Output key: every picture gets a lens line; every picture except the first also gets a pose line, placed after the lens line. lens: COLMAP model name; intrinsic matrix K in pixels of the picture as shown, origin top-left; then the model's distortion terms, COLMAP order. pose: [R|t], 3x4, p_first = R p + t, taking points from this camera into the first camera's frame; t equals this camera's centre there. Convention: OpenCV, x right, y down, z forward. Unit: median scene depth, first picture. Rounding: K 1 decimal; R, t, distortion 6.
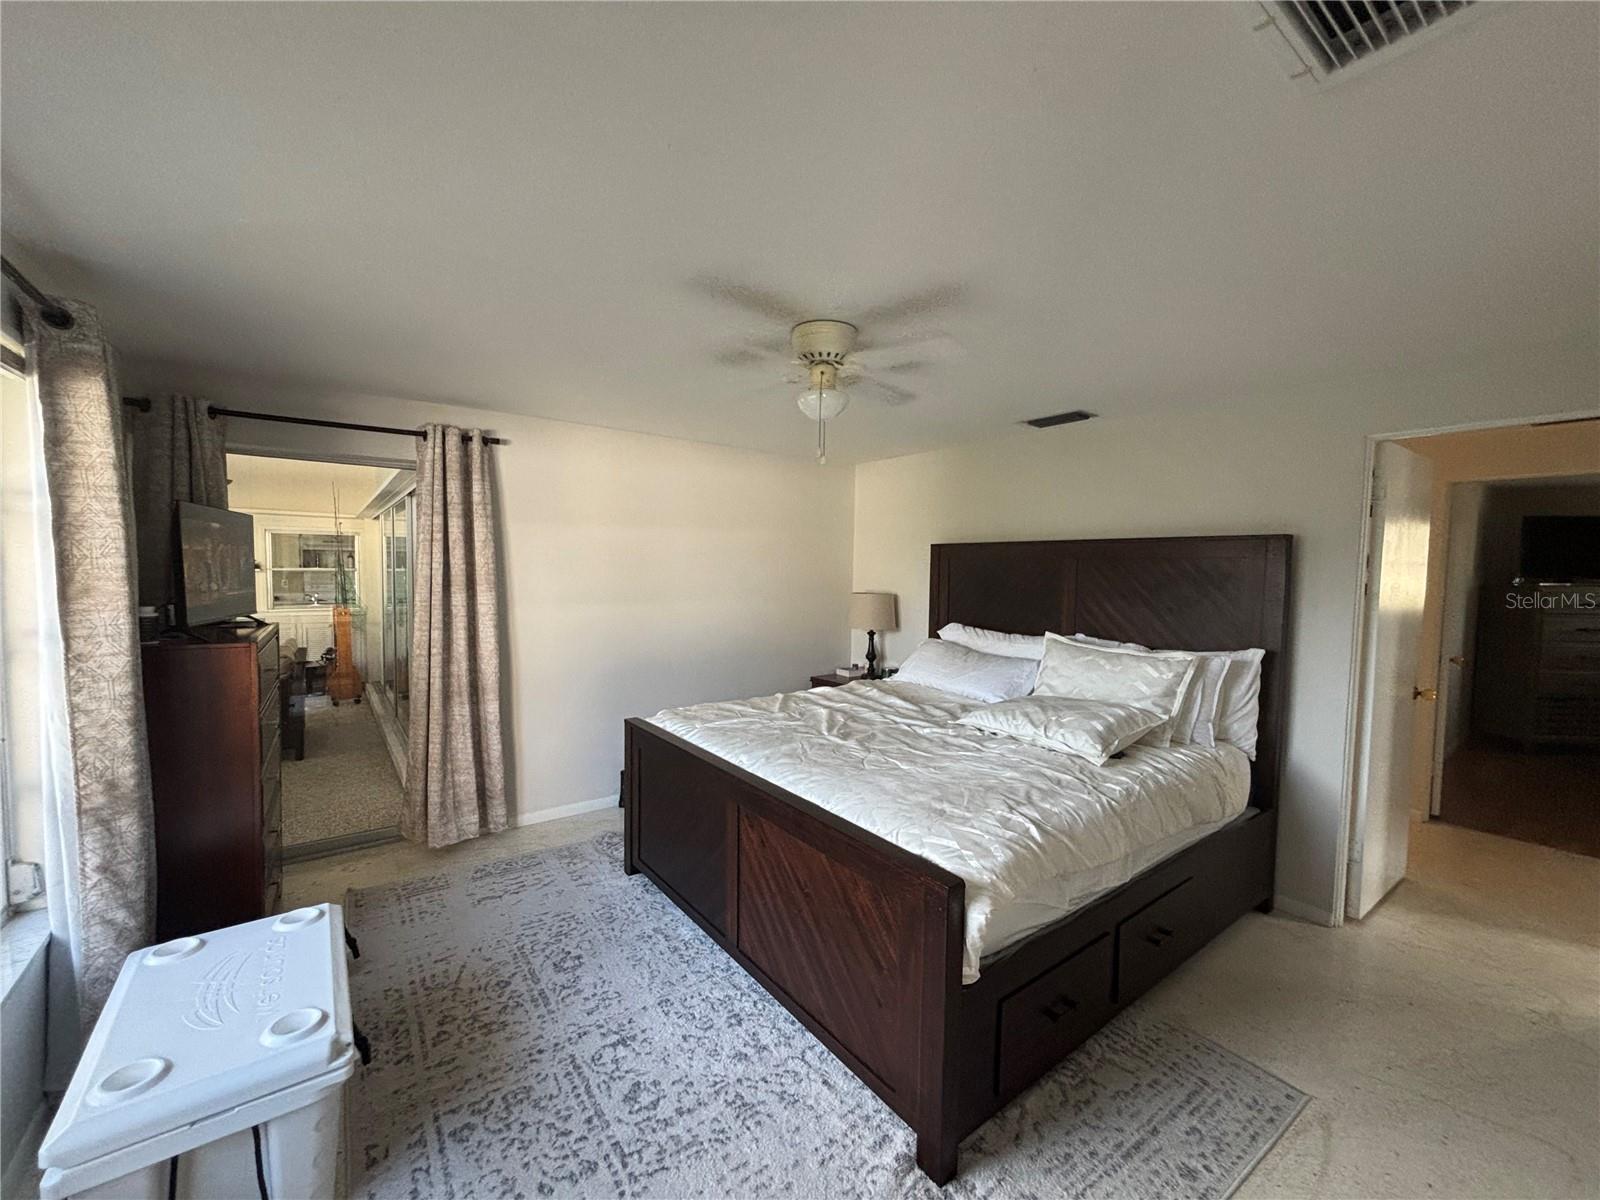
lens RADIAL K [[640.5, 0, 802.0], [0, 640.5, 602.1], [0, 0, 1]] dist [-0.001160, -0.000584]
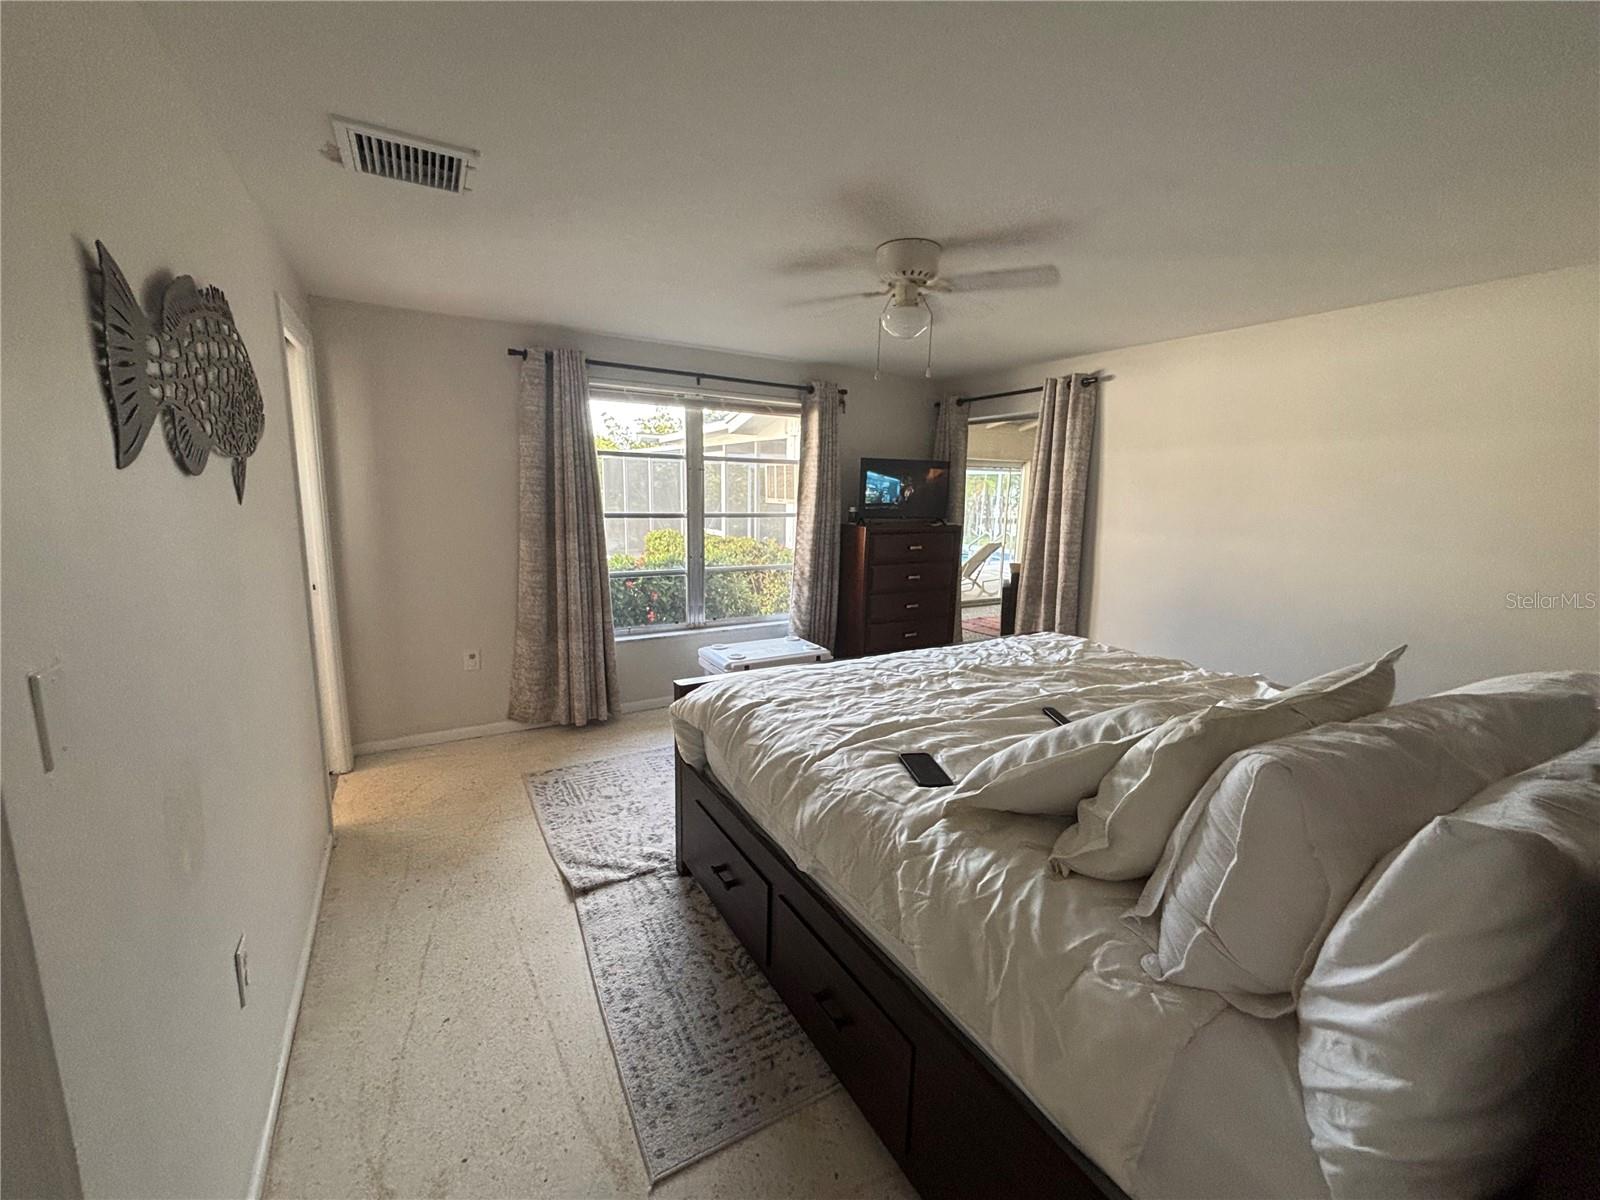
lens RADIAL K [[640.5, 0, 801.0], [0, 640.5, 602.4], [0, 0, 1]] dist [-0.001160, -0.000584]
pose [[-0.107817, 0.161479, -0.980969, 1.456188], [-0.076528, 0.982445, 0.170133, -0.036874], [0.991221, 0.093415, -0.093567, 1.226951]]
